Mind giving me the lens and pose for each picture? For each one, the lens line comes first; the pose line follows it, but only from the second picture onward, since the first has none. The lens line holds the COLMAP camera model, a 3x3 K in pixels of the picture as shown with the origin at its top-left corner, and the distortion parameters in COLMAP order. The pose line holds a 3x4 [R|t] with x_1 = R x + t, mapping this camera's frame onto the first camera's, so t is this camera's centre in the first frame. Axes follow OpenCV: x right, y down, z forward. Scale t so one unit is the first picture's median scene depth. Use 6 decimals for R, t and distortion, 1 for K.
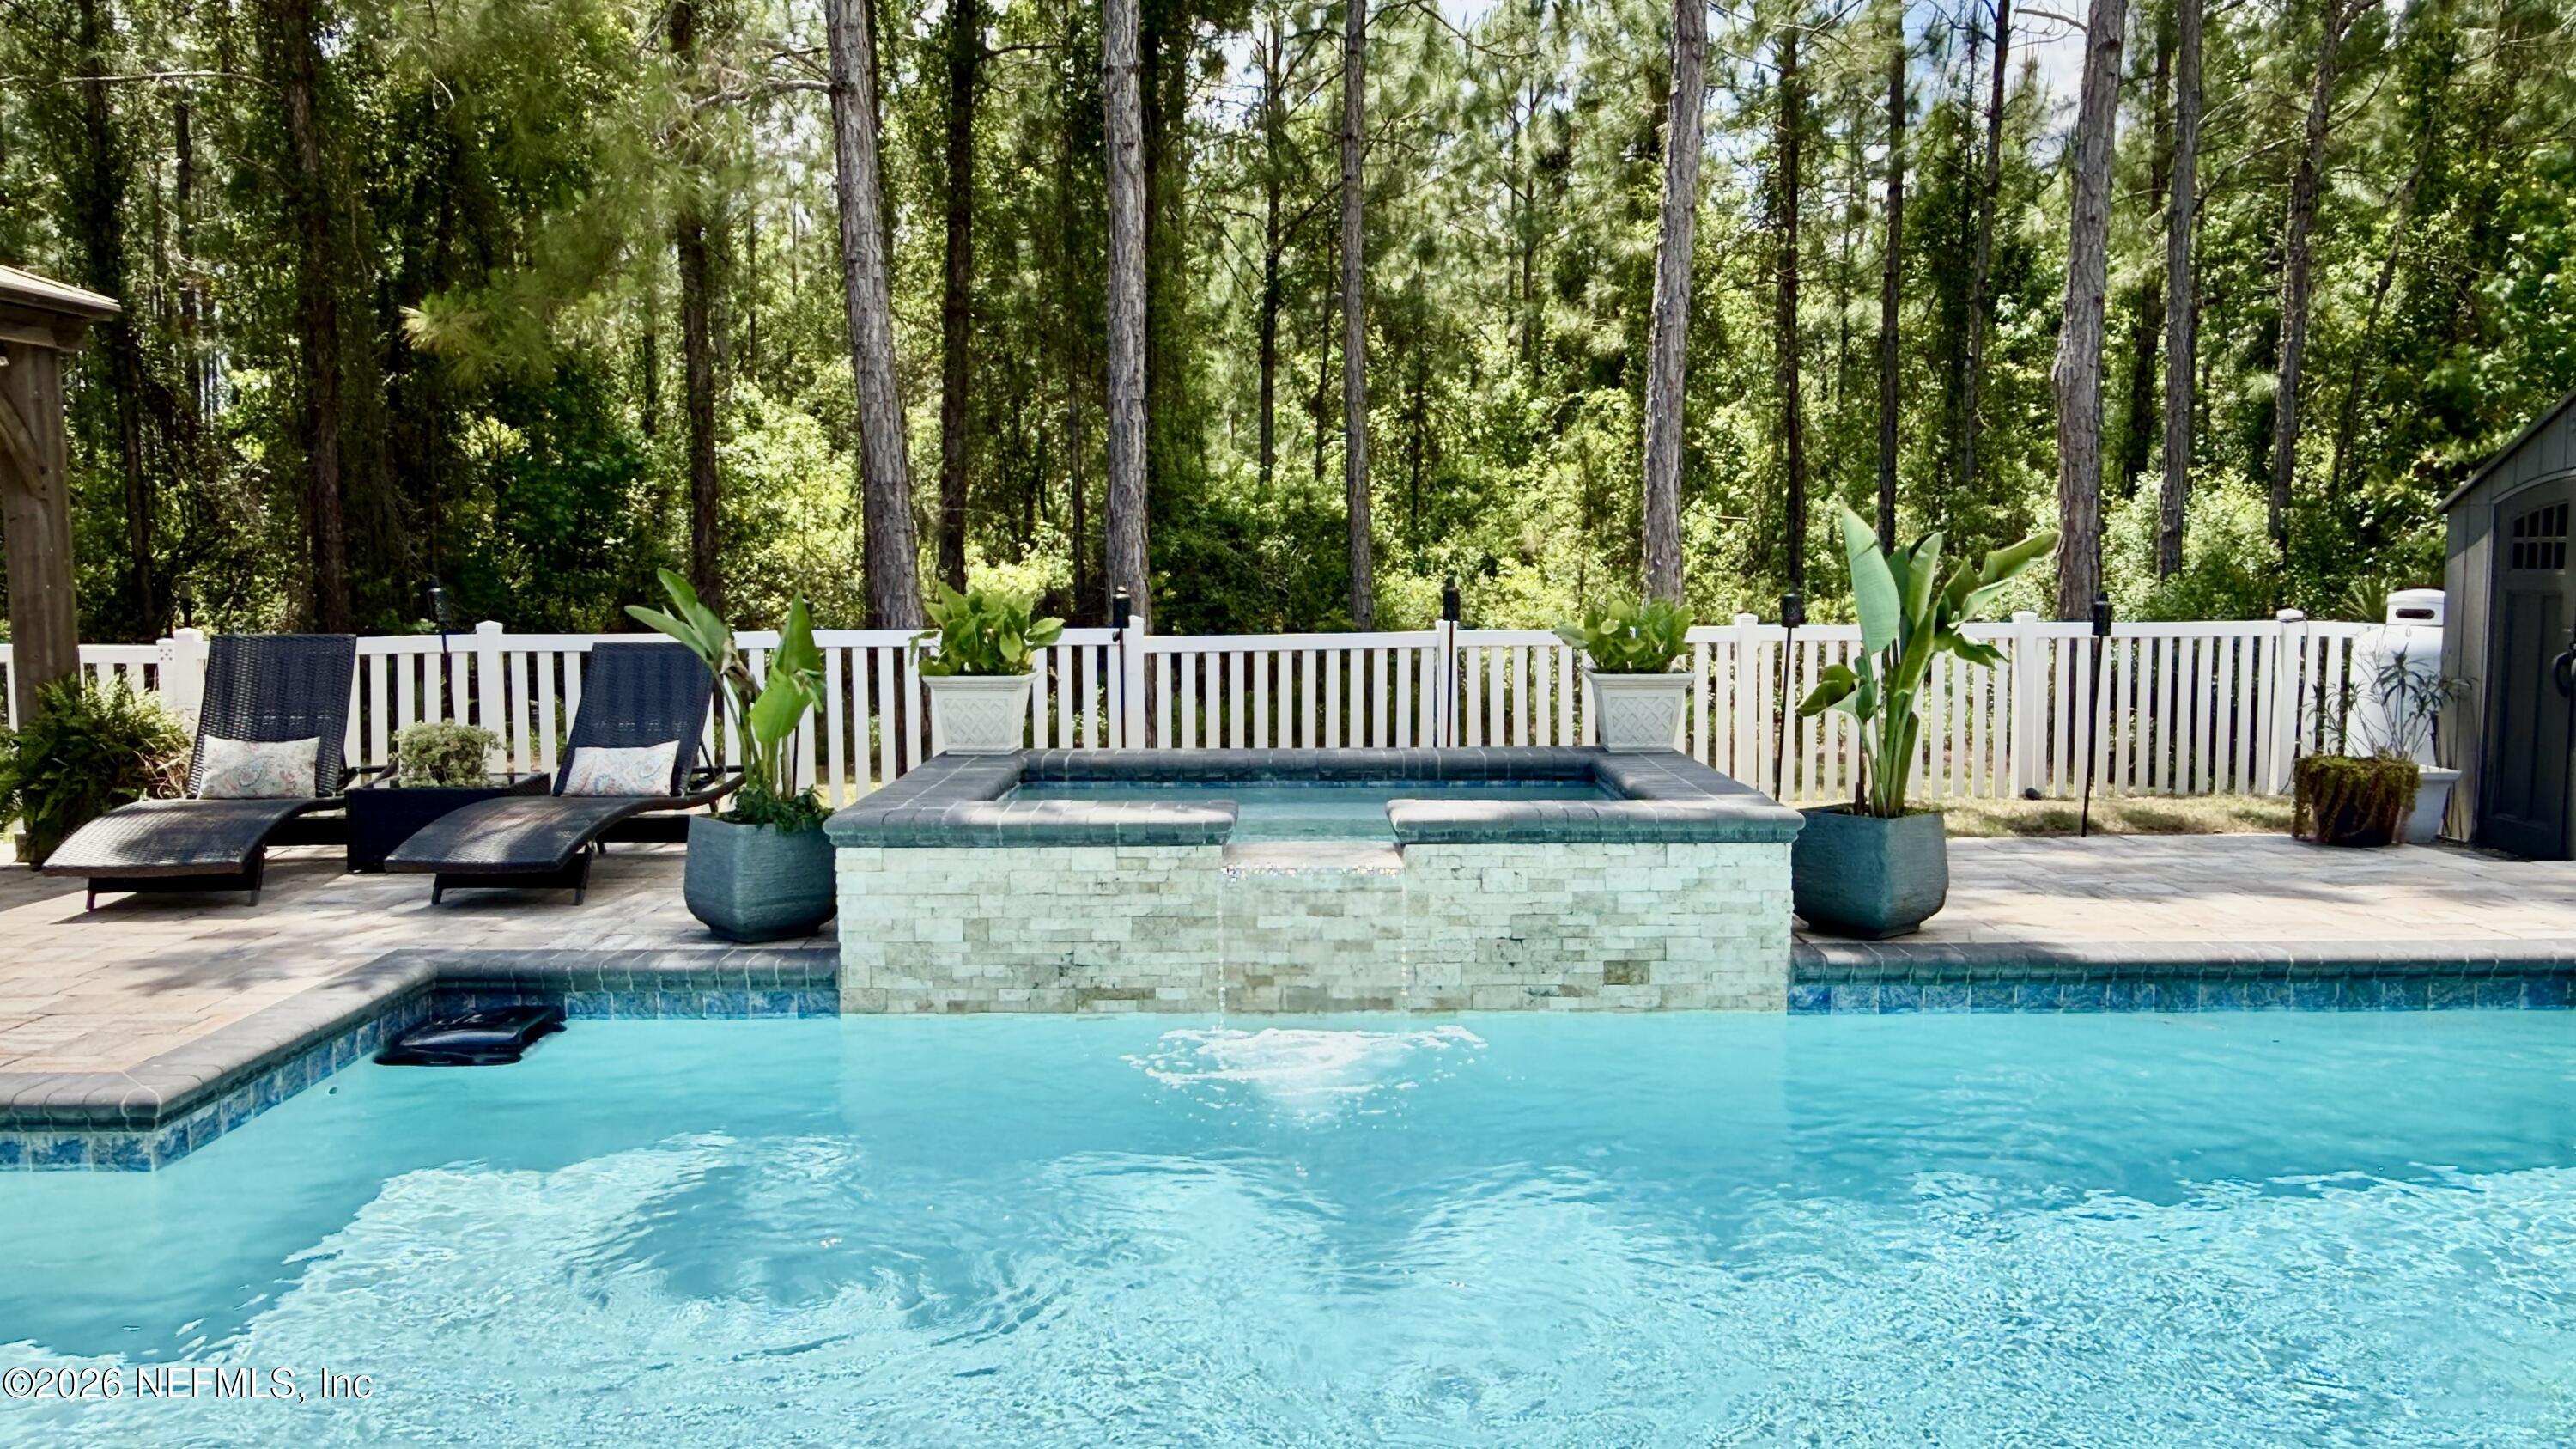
lens RADIAL K [[1909.7, 0, 1288.0], [0, 1909.7, 724.5], [0, 0, 1]] dist [-0.003512, -0.001587]
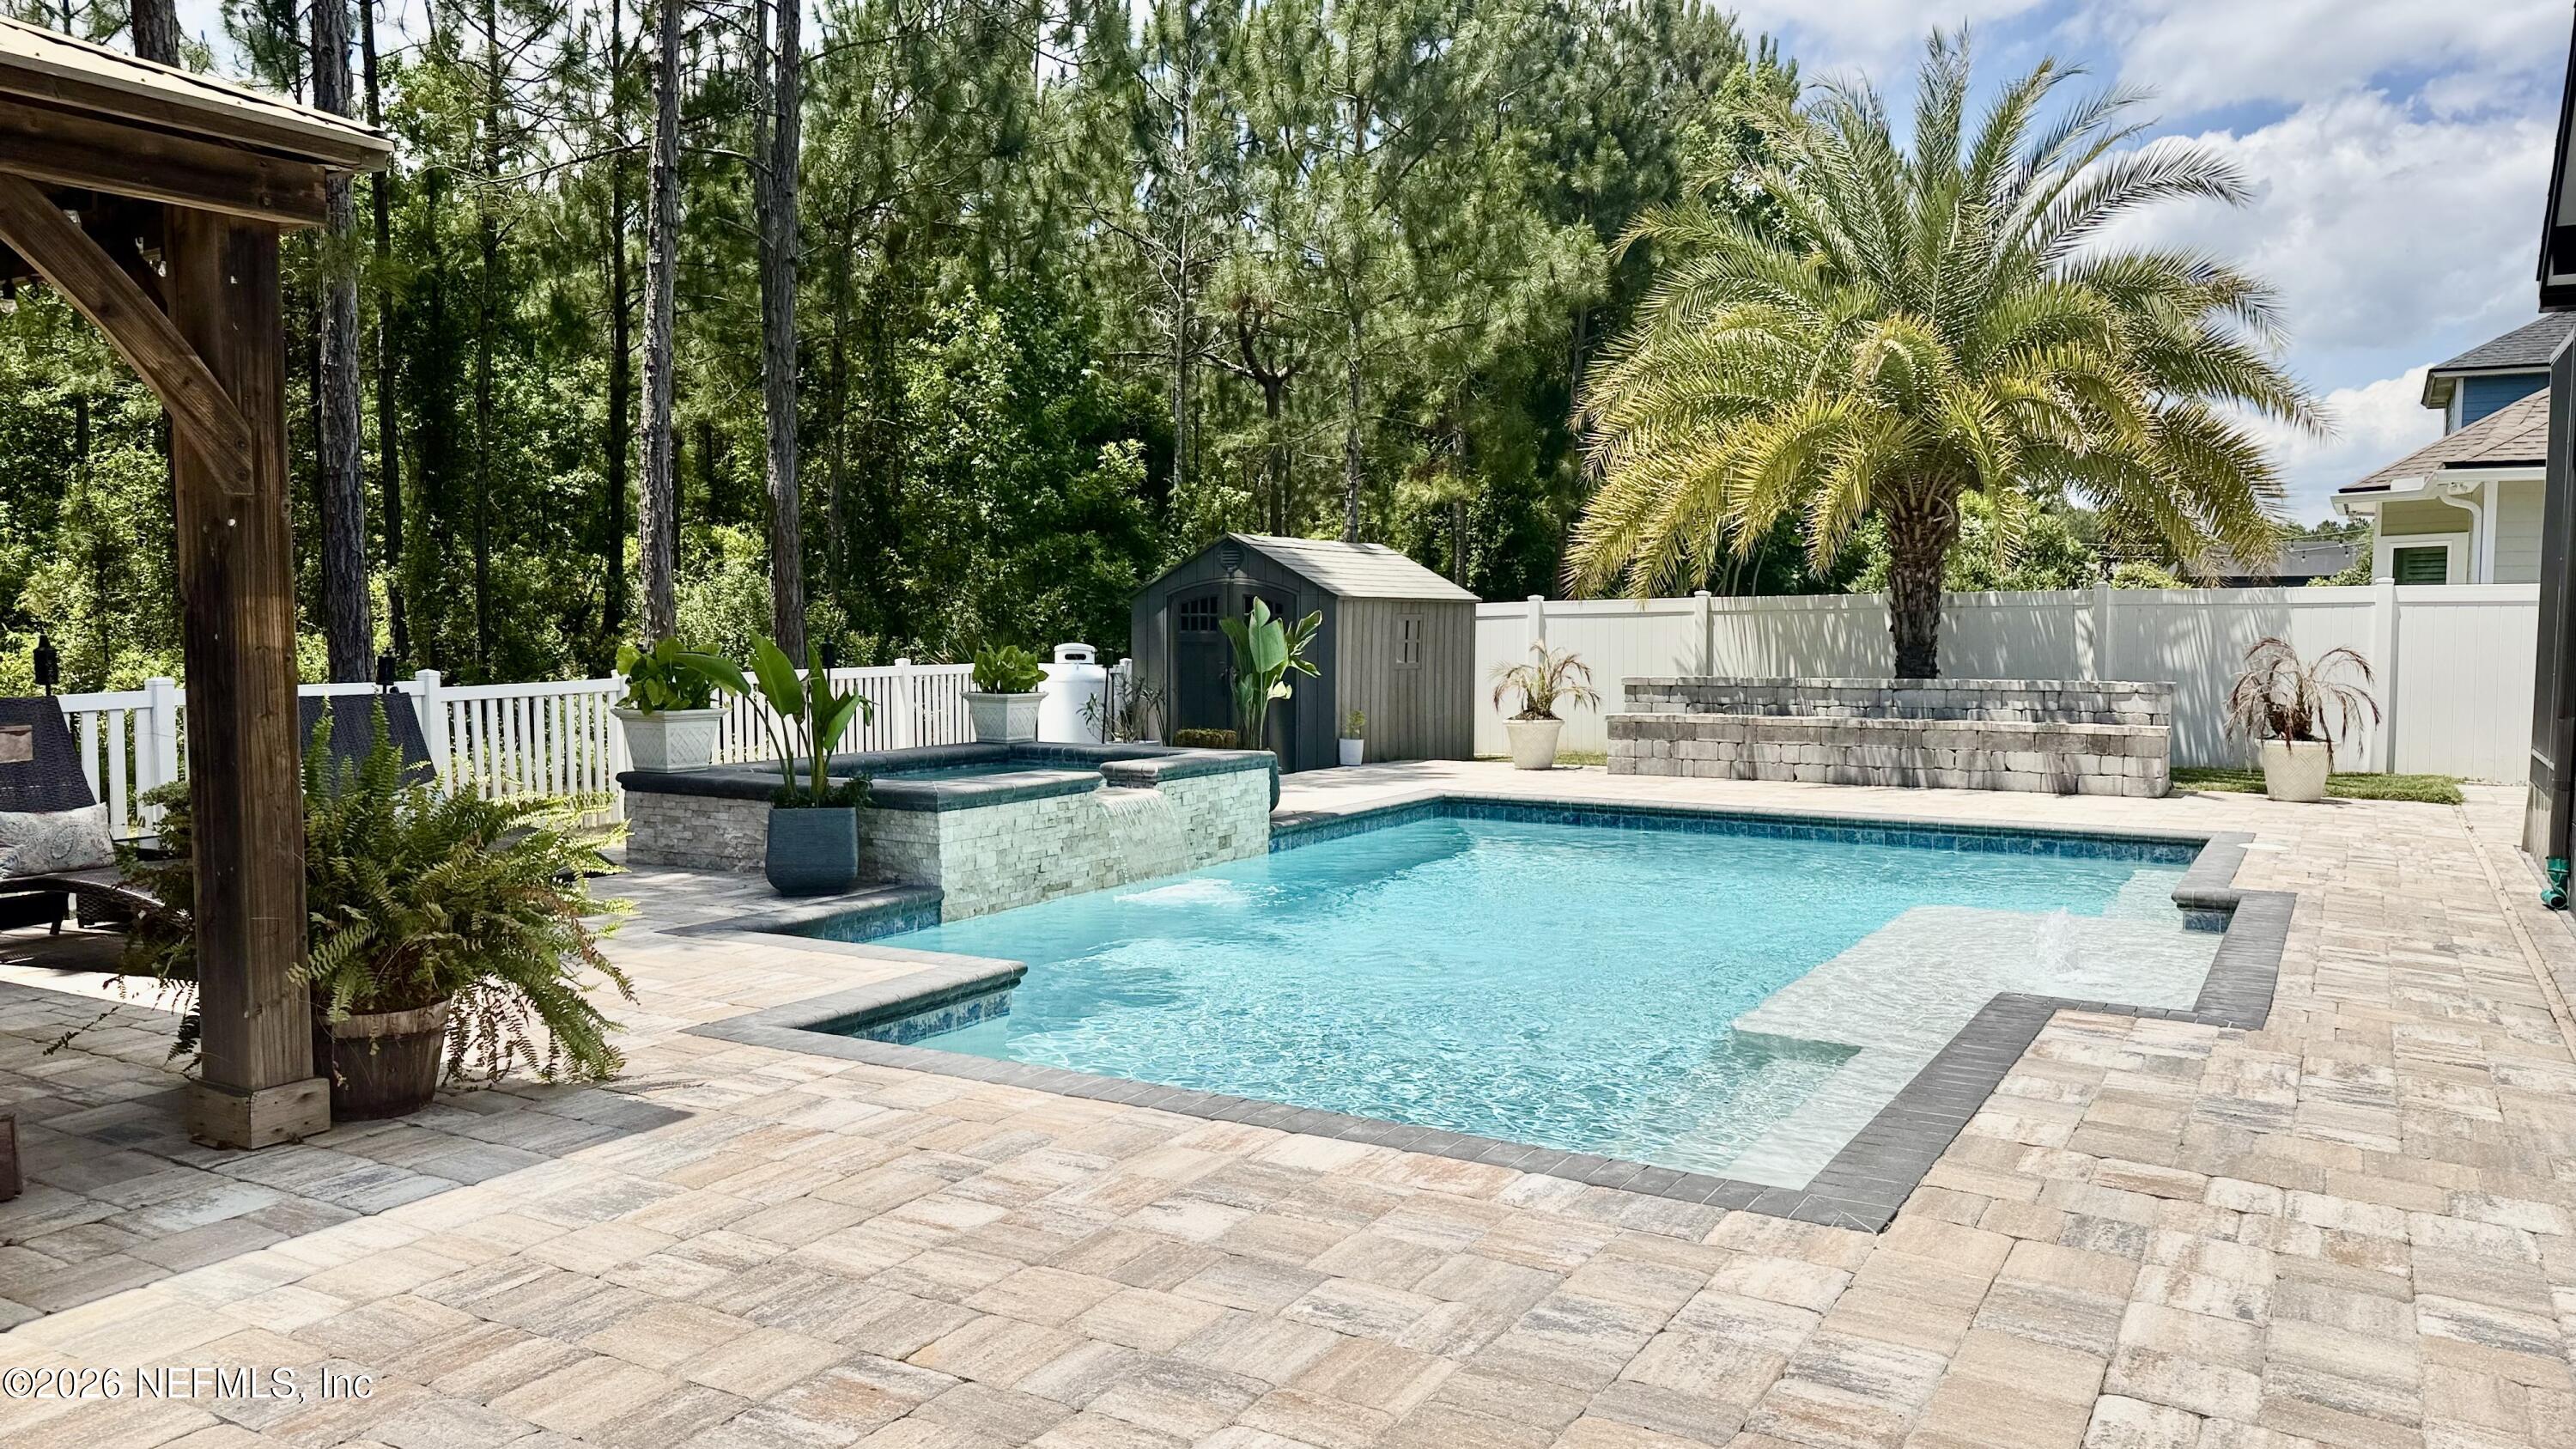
lens RADIAL K [[1782.9, 0, 1299.2], [0, 1782.9, 735.9], [0, 0, 1]] dist [0.121811, -0.167339]
pose [[0.504907, -0.050627, 0.861688, -1.291329], [0.071522, 0.997299, 0.016686, 0.001448], [-0.860205, 0.053205, 0.507165, 0.039439]]
